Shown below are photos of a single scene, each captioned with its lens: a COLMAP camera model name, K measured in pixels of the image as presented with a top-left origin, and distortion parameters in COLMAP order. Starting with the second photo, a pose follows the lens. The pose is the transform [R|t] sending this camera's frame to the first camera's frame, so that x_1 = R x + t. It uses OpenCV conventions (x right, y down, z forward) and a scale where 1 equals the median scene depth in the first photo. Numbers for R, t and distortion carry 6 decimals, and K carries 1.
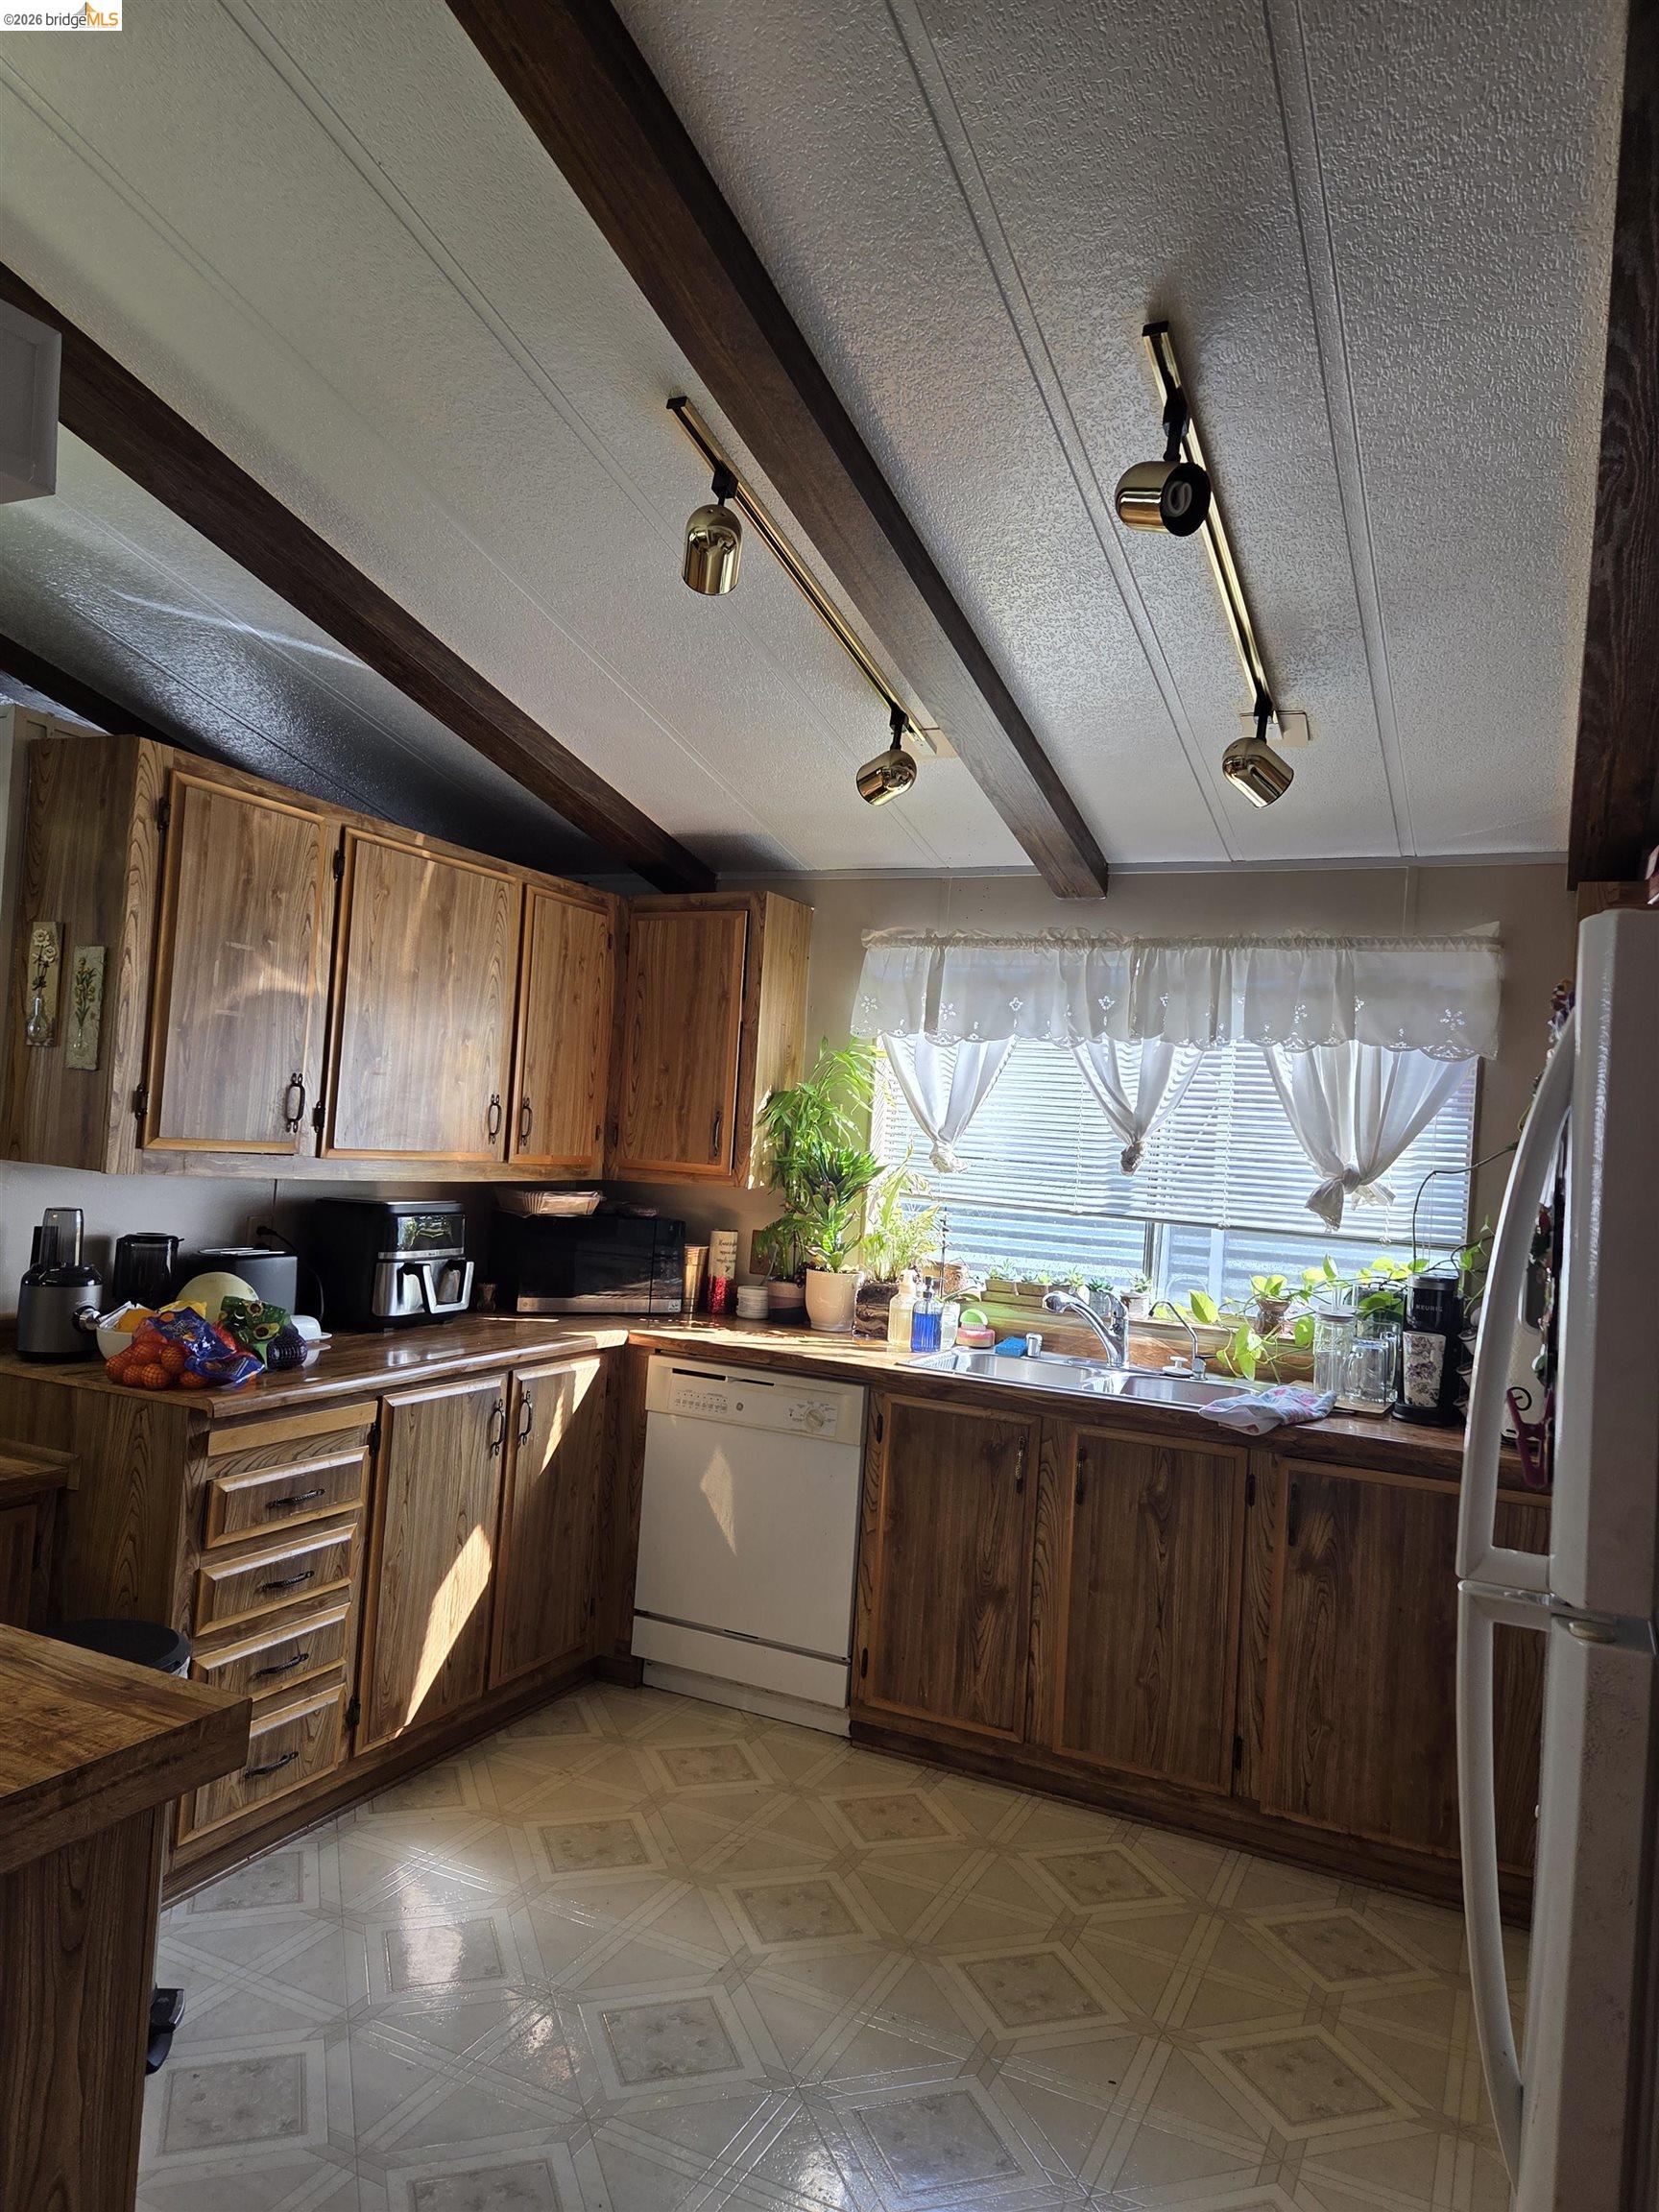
lens RADIAL K [[1477.3, 0, 829.3], [0, 1477.3, 1095.4], [0, 0, 1]] dist [0.073075, -0.061268]
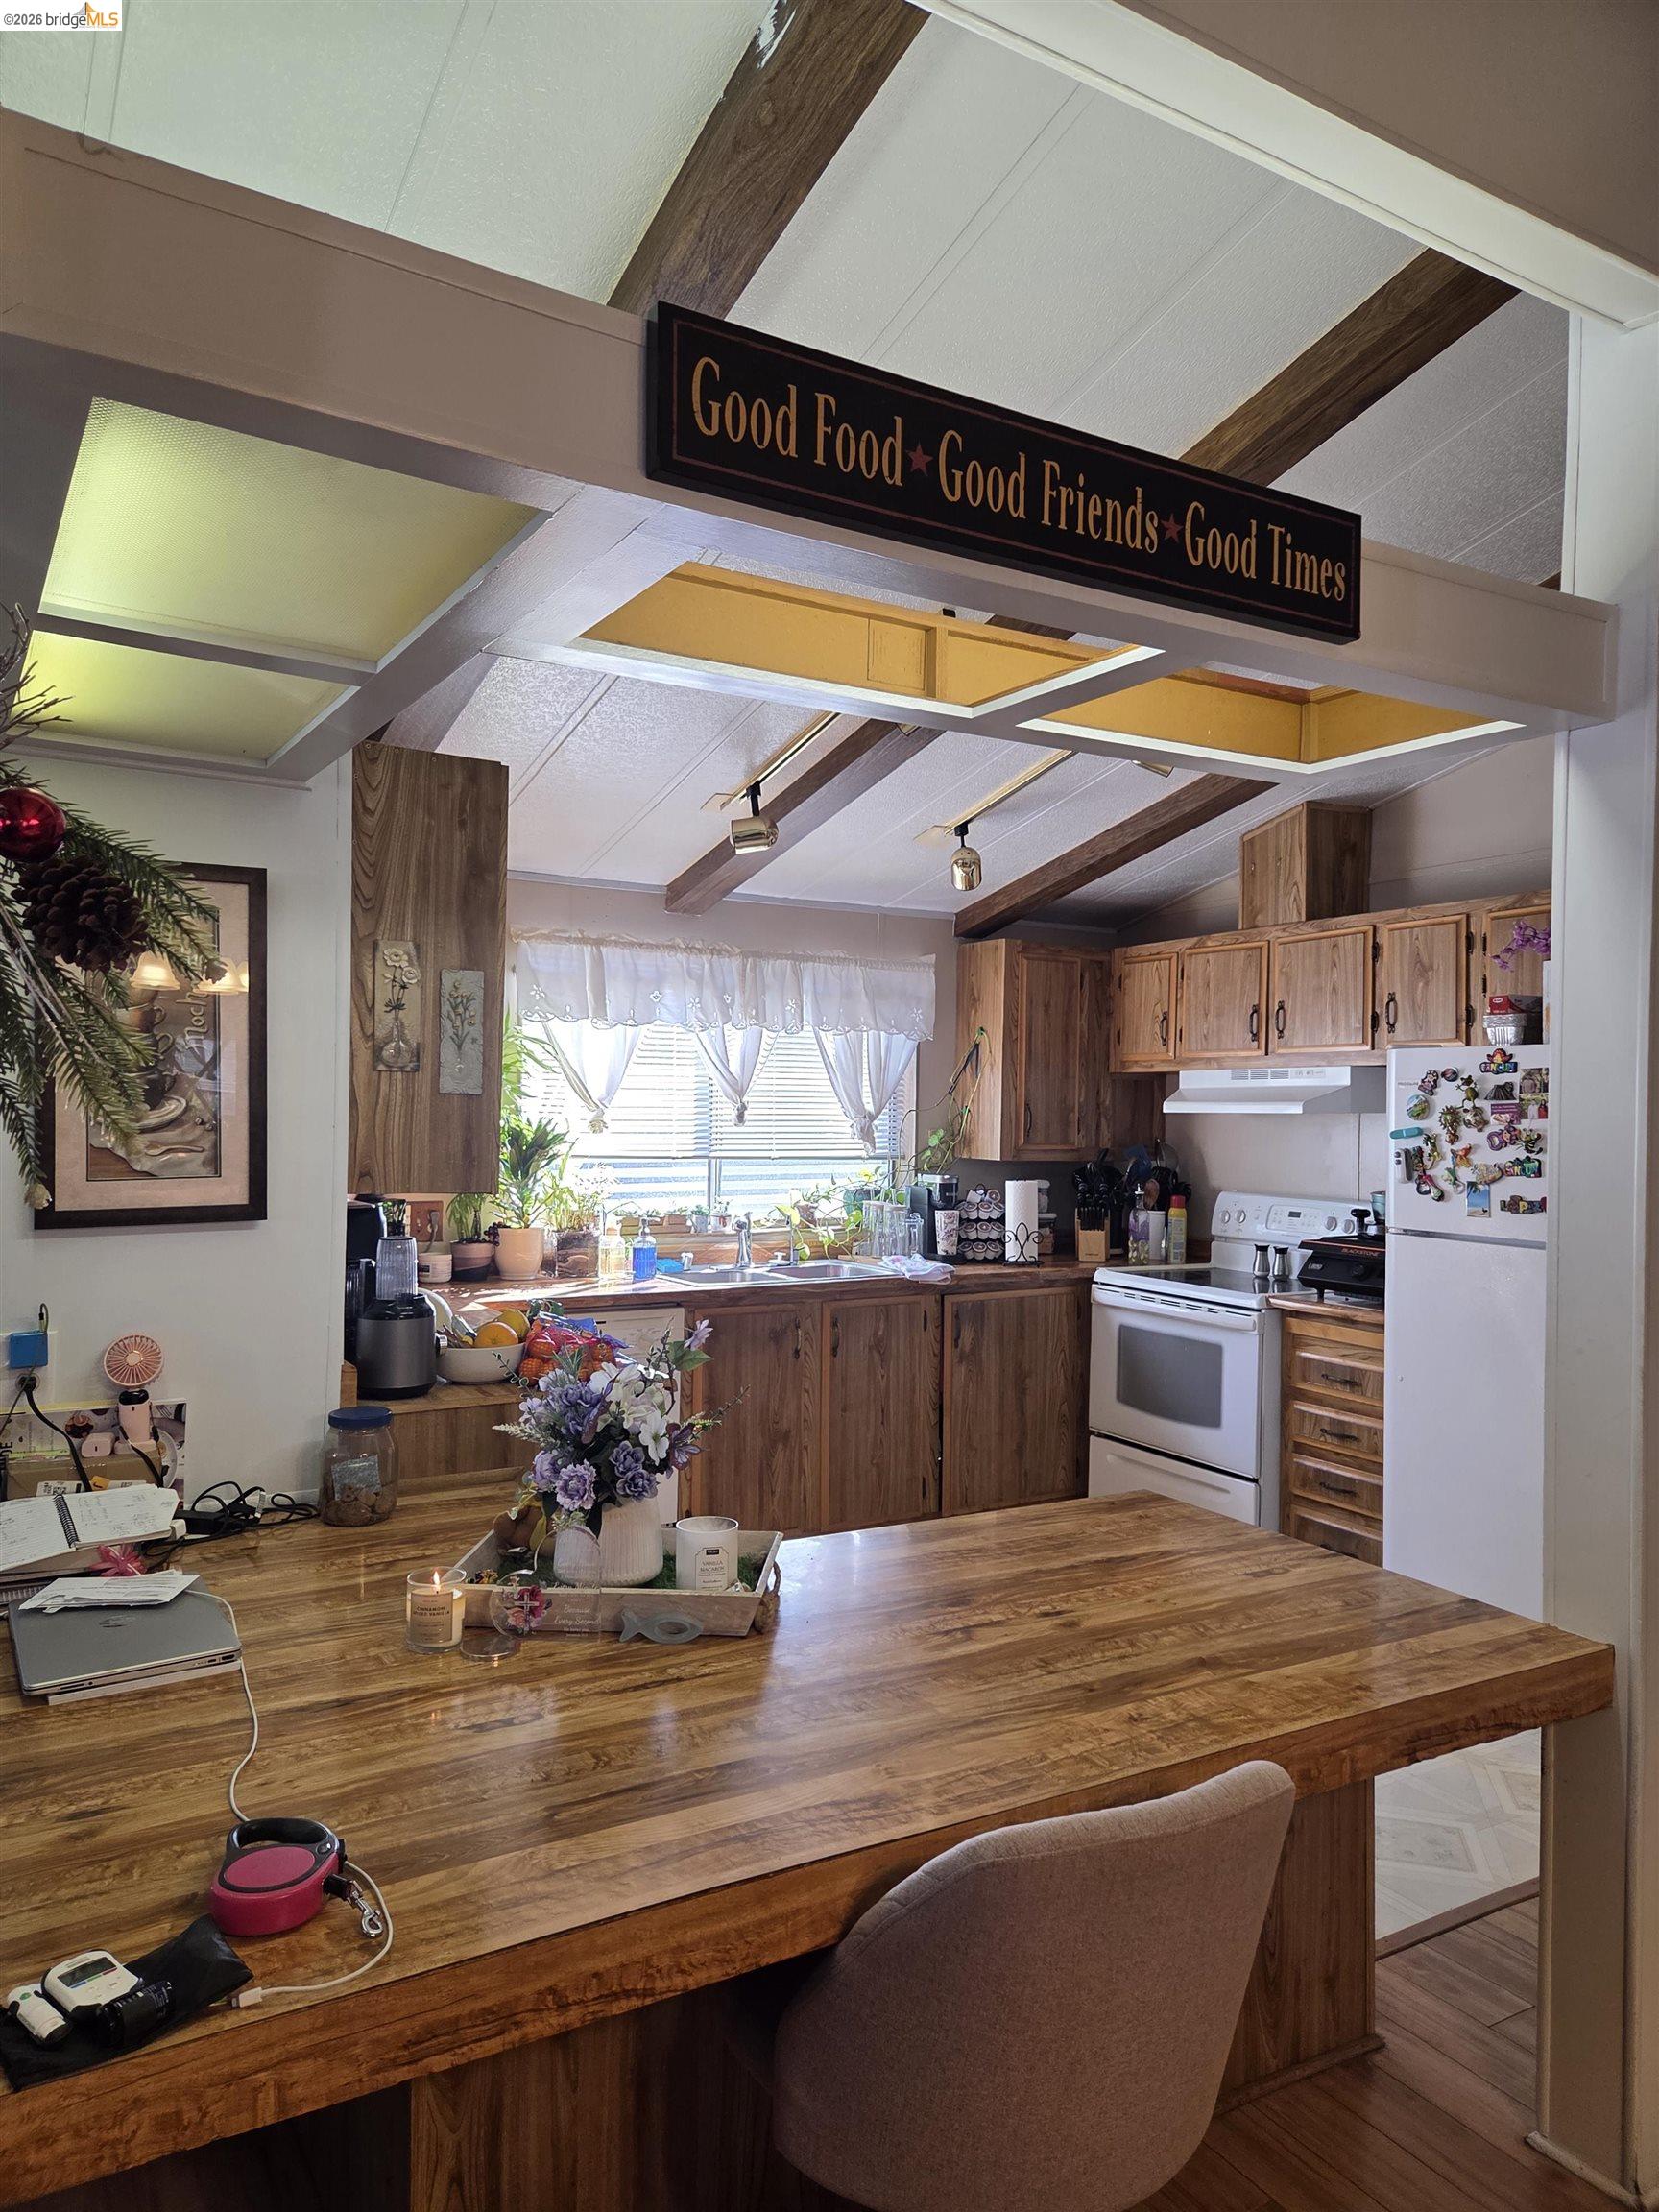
lens RADIAL K [[1477.3, 0, 816.6], [0, 1477.3, 1083.5], [0, 0, 1]] dist [0.073075, -0.061268]
pose [[0.563753, -0.045141, 0.824709, -0.984099], [0.002248, 0.998586, 0.053121, -0.063674], [-0.825940, -0.028093, 0.563058, 0.208475]]
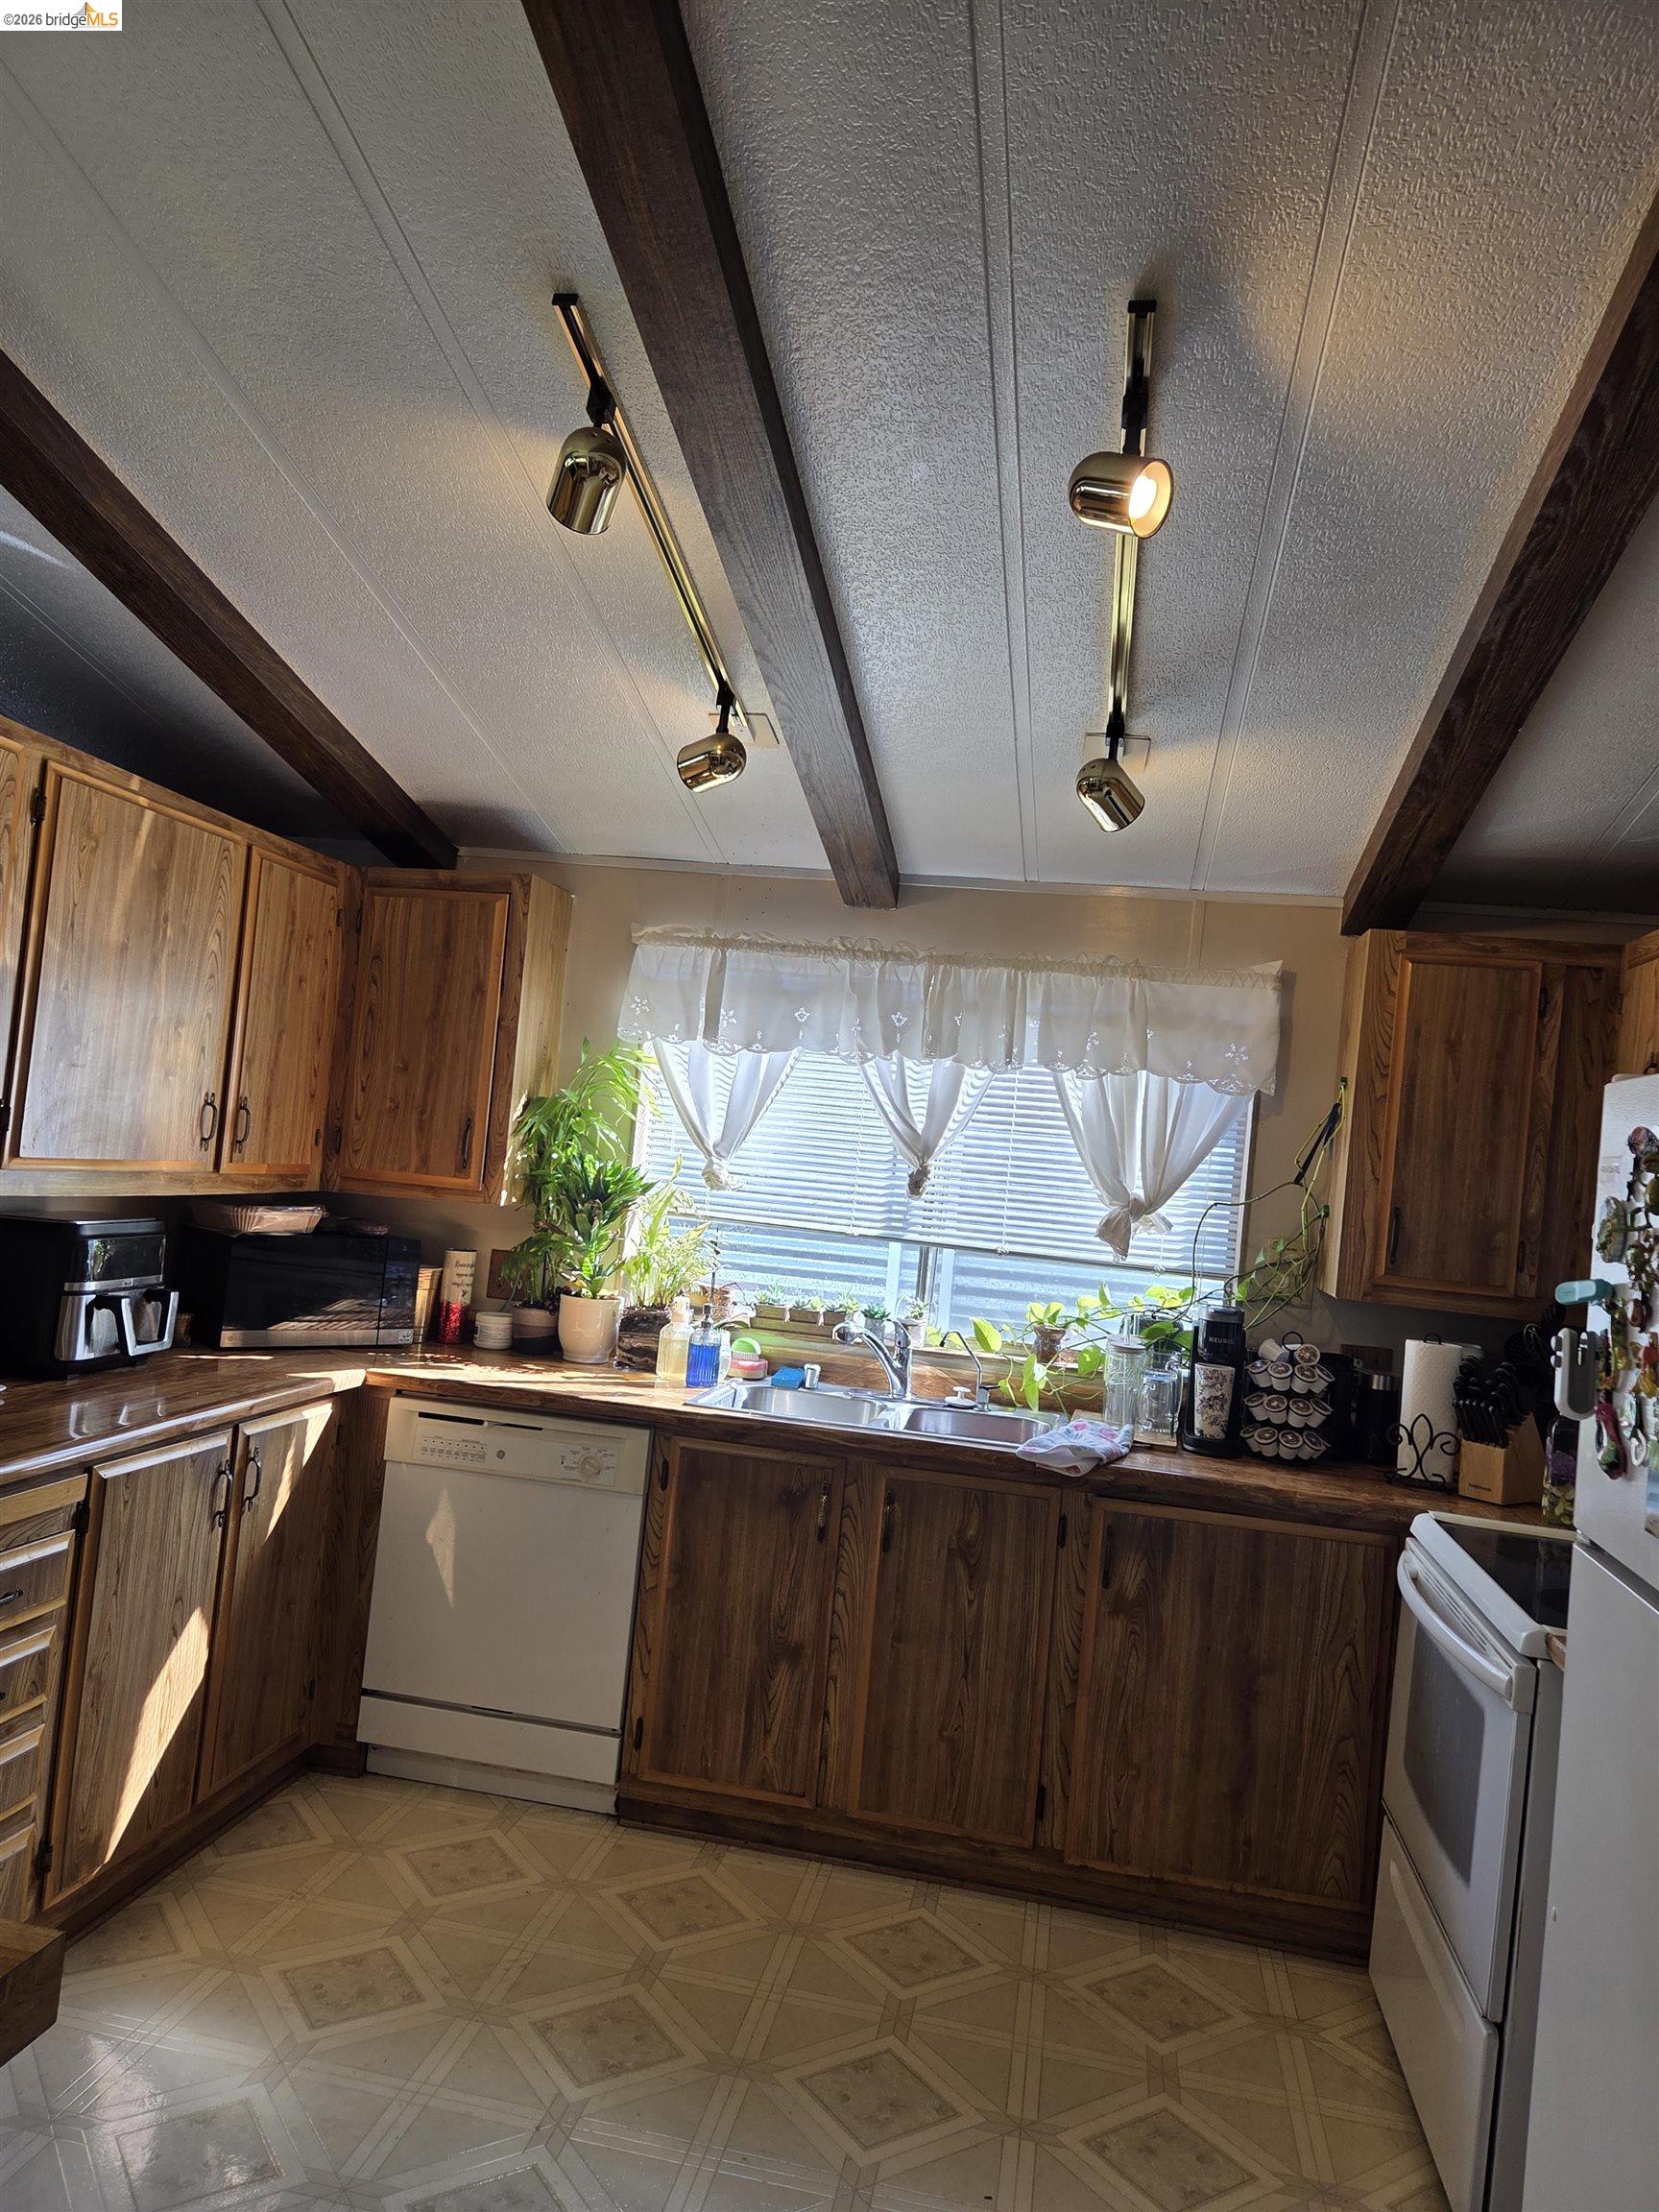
lens RADIAL K [[1477.3, 0, 825.5], [0, 1477.3, 1102.8], [0, 0, 1]] dist [0.073075, -0.061268]
pose [[0.964829, 0.033576, 0.260726, -0.121349], [-0.036891, 0.999289, 0.007827, -0.015927], [-0.260277, -0.017170, 0.965381, 0.098968]]
